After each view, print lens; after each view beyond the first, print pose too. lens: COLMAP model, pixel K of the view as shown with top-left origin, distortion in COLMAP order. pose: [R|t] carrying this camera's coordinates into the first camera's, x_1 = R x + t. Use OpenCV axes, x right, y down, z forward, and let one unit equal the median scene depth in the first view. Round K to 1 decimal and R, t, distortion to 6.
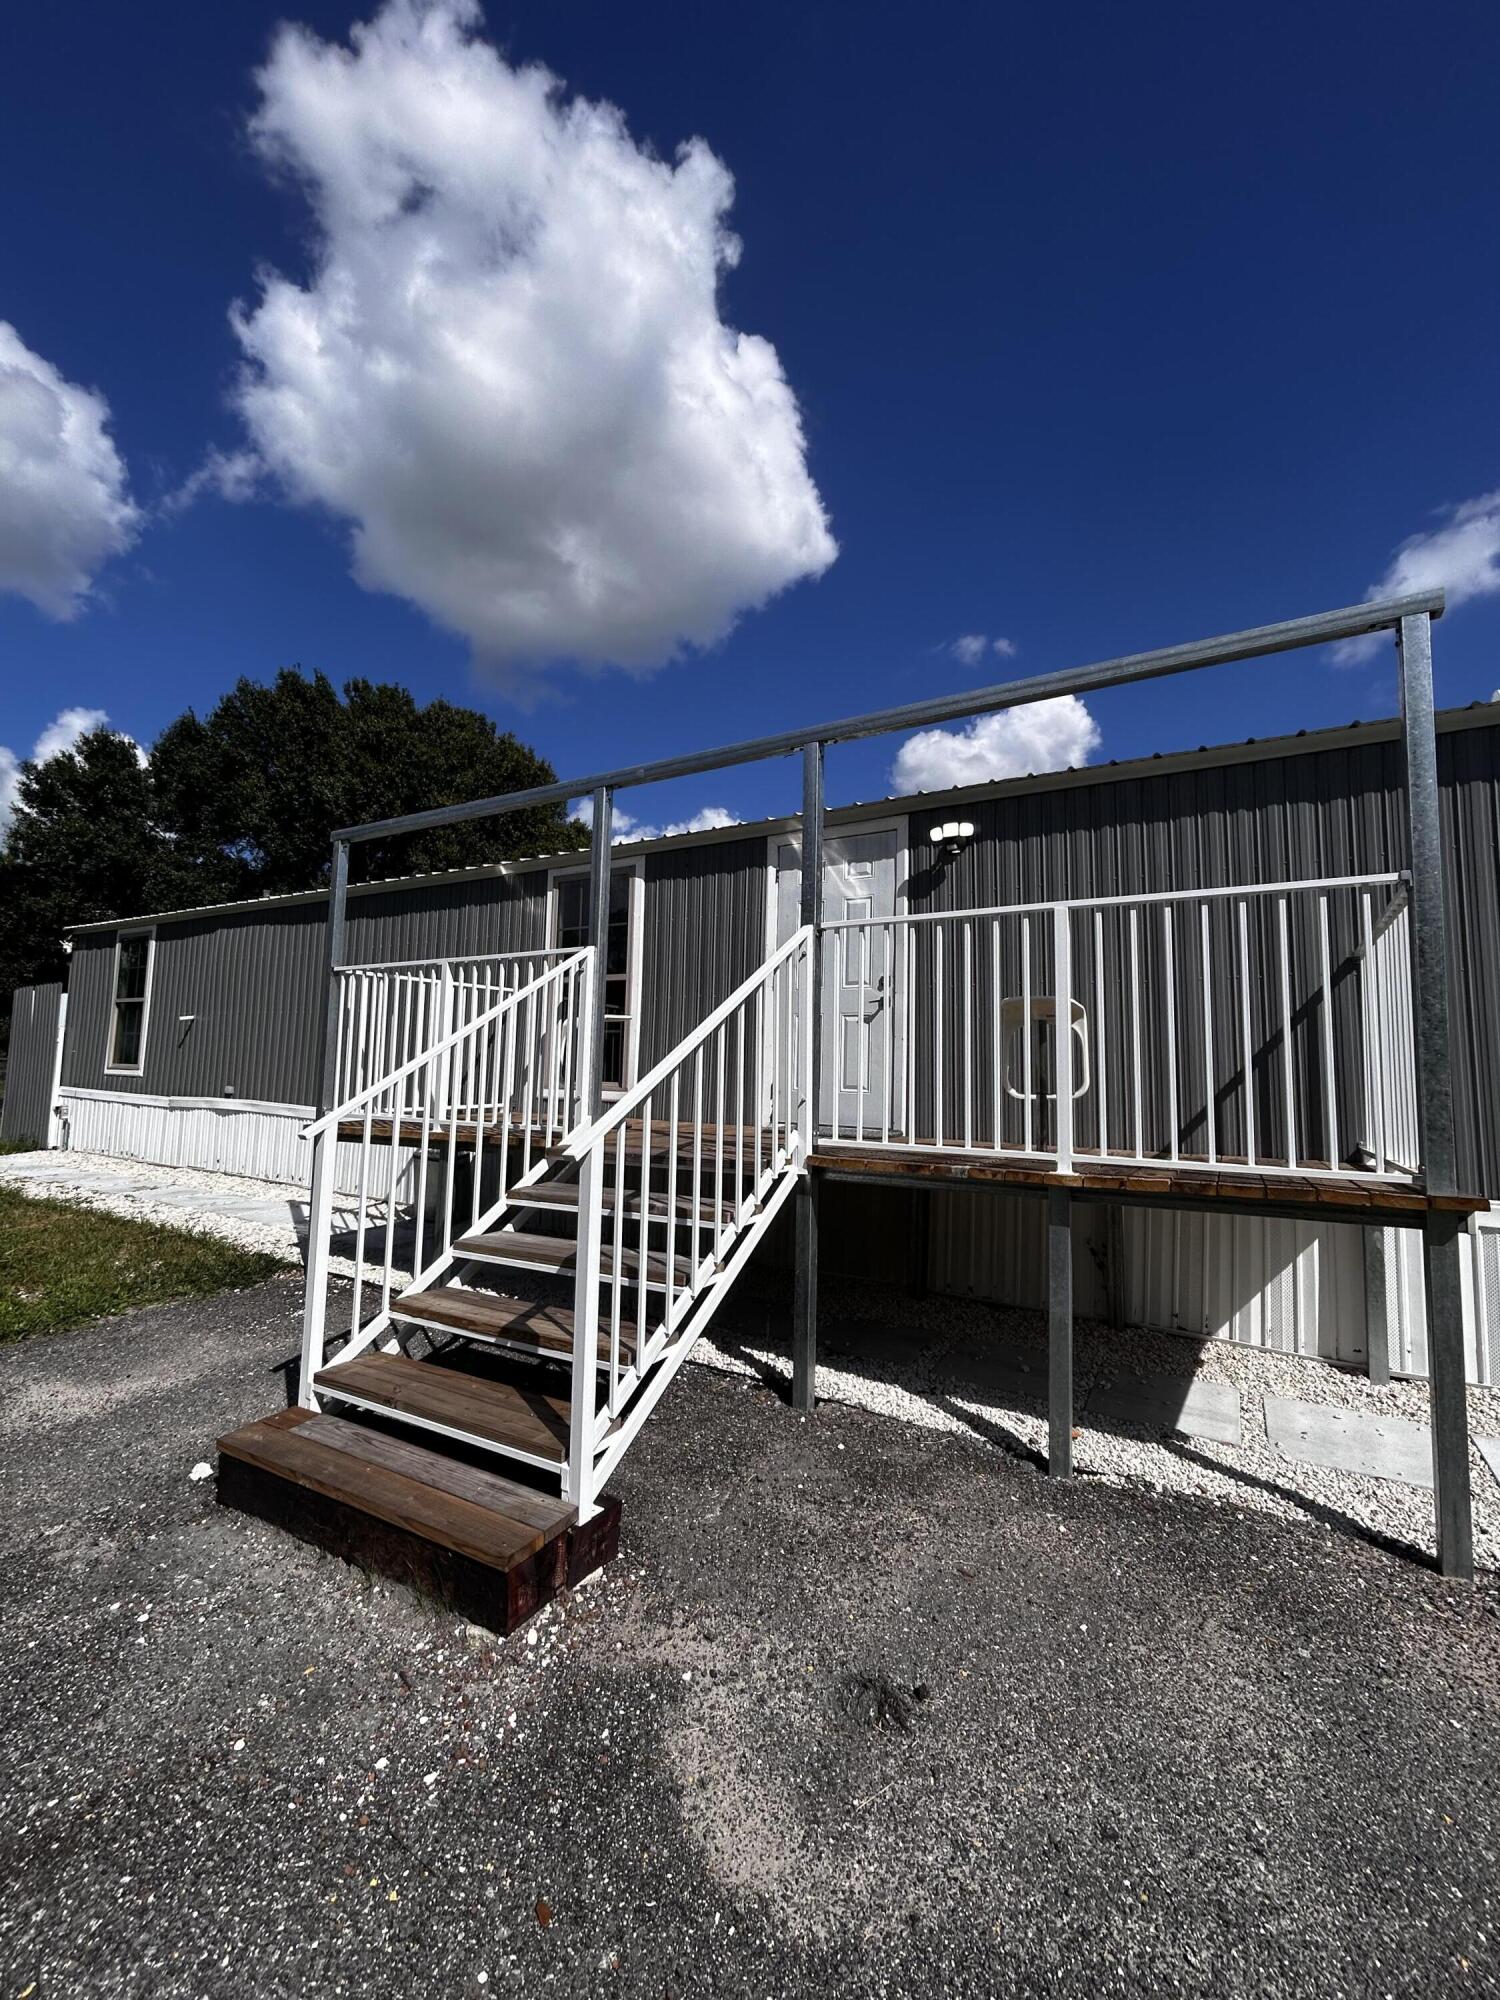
lens RADIAL K [[796.4, 0, 750.0], [0, 796.4, 1000.0], [0, 0, 1]] dist [-0.000486, -0.000007]
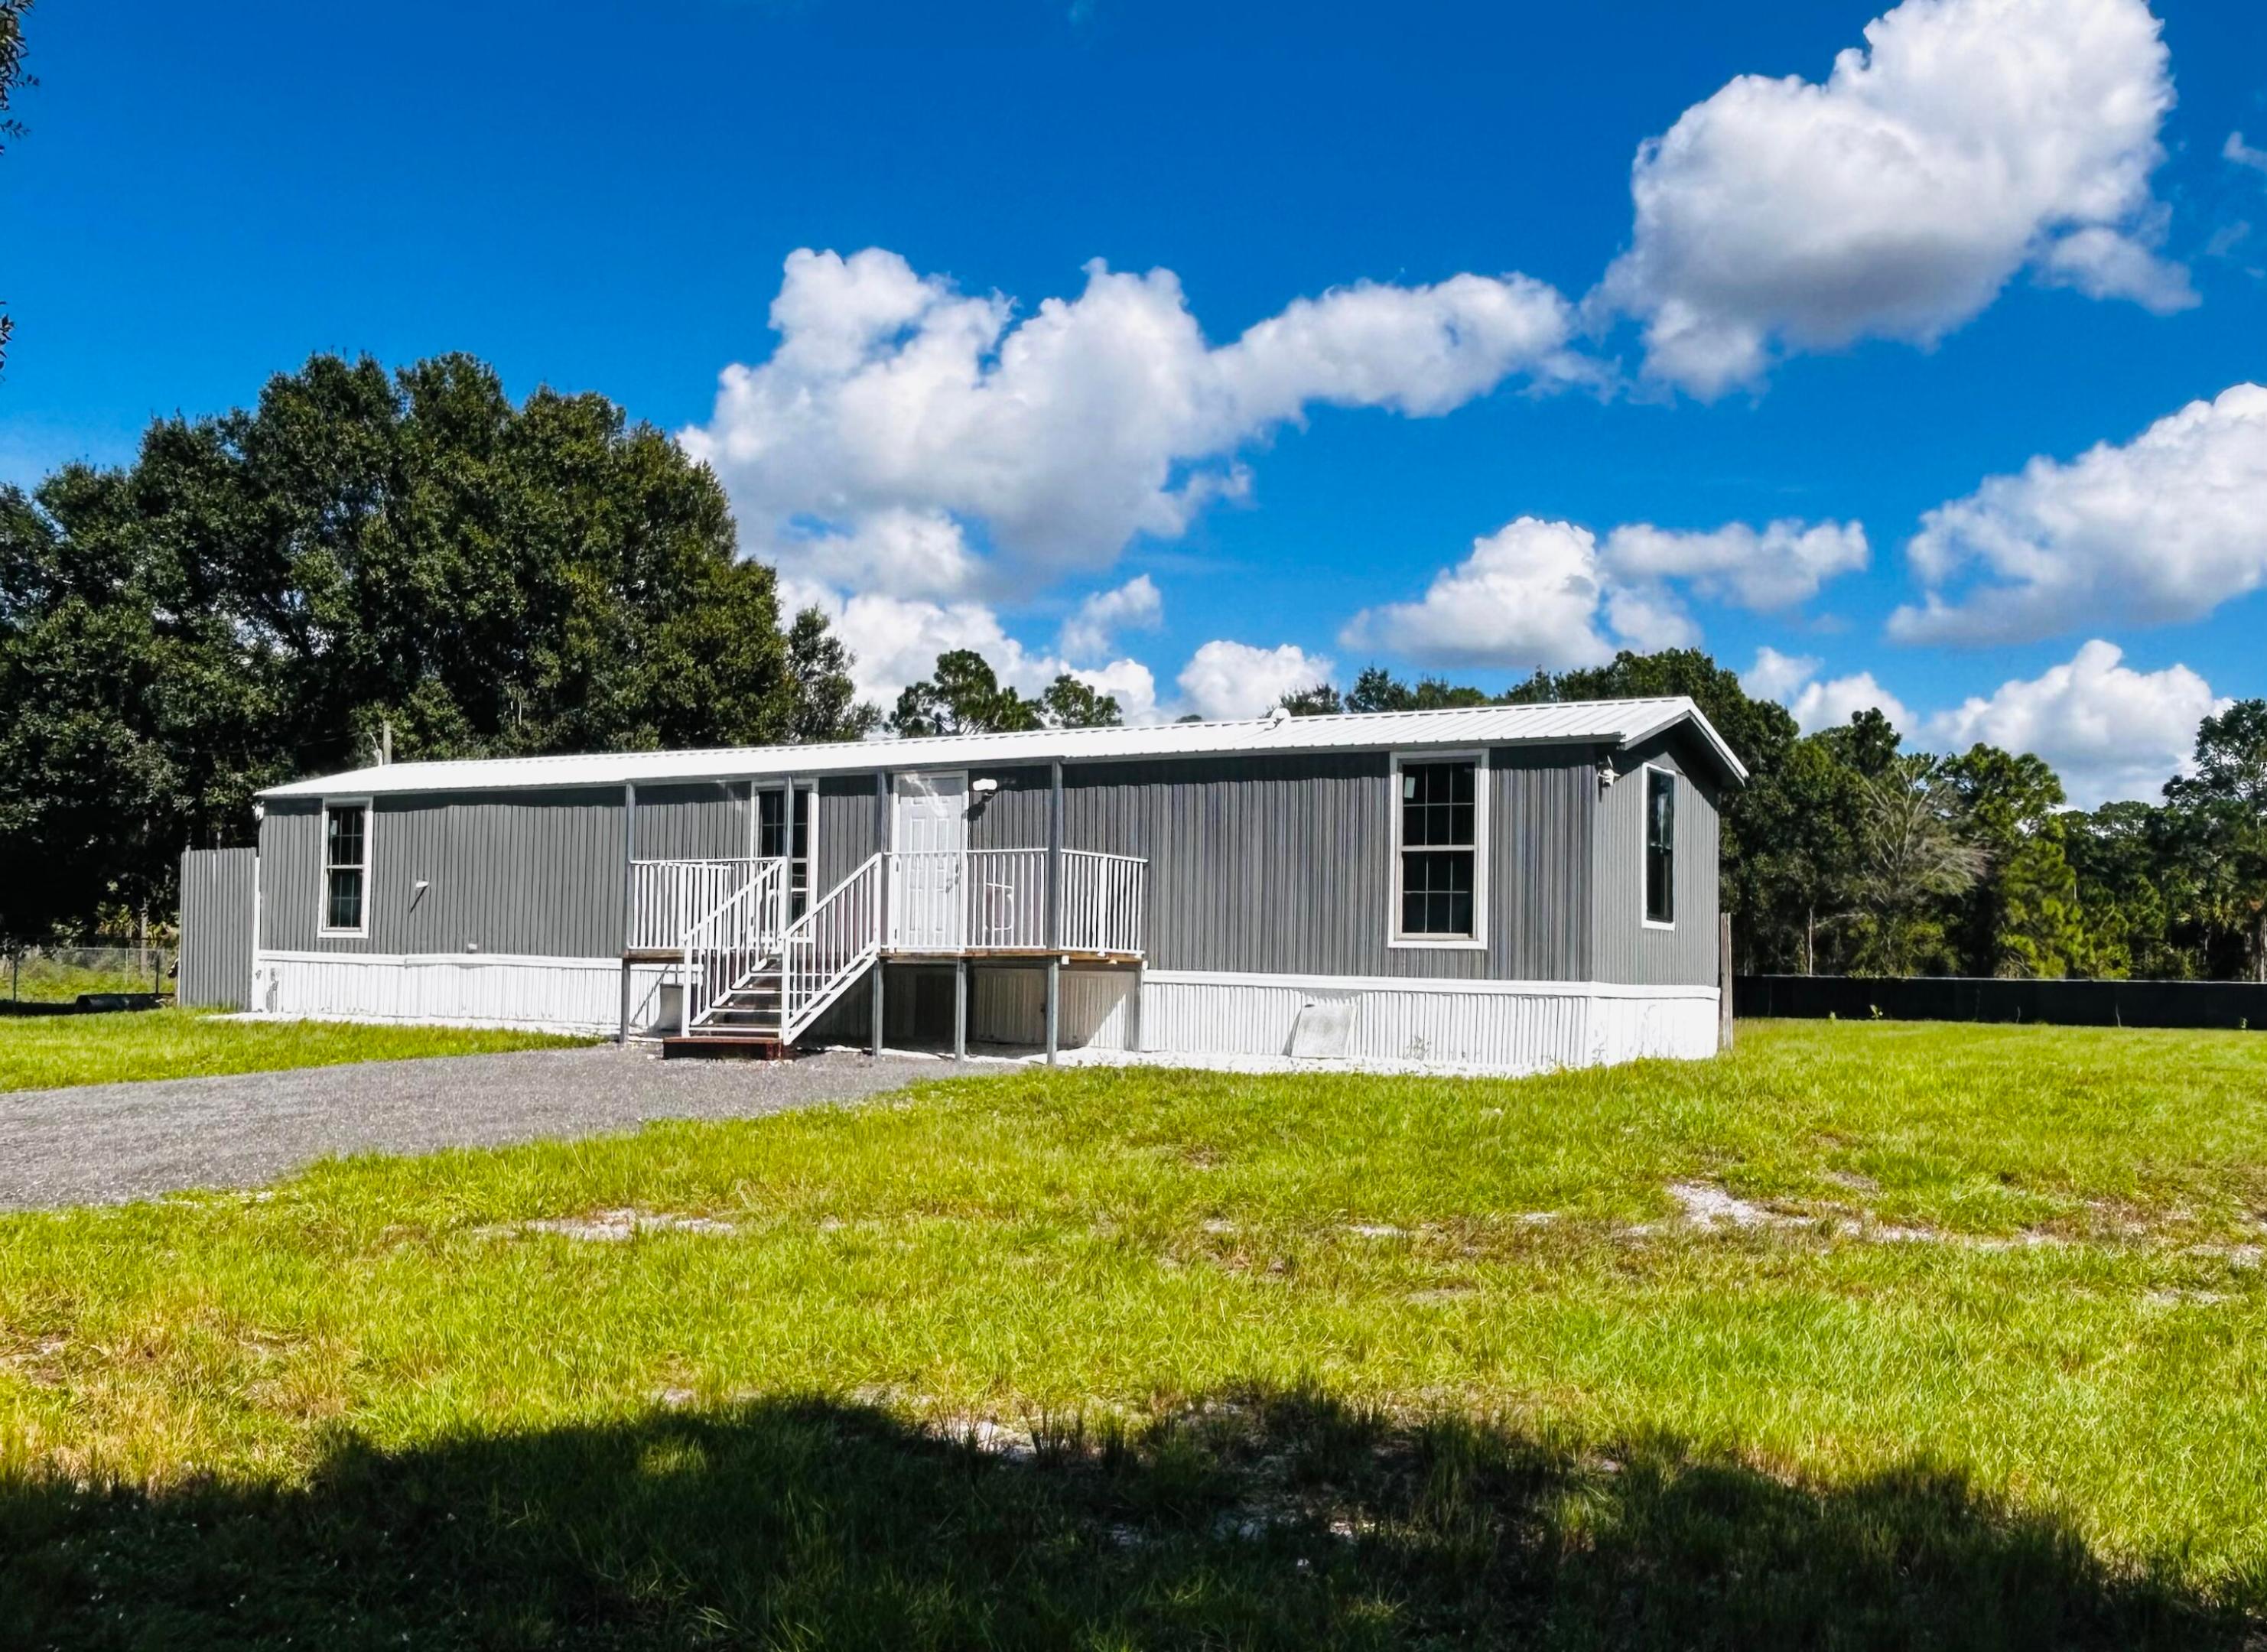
lens RADIAL K [[2575.7, 0, 1133.5], [0, 2575.7, 826.0], [0, 0, 1]] dist [0.116443, -0.005891]
pose [[0.998442, -0.006079, -0.055469, 0.790362], [0.007492, 0.999651, 0.025319, -0.231116], [0.055295, -0.025695, 0.998139, -4.131287]]
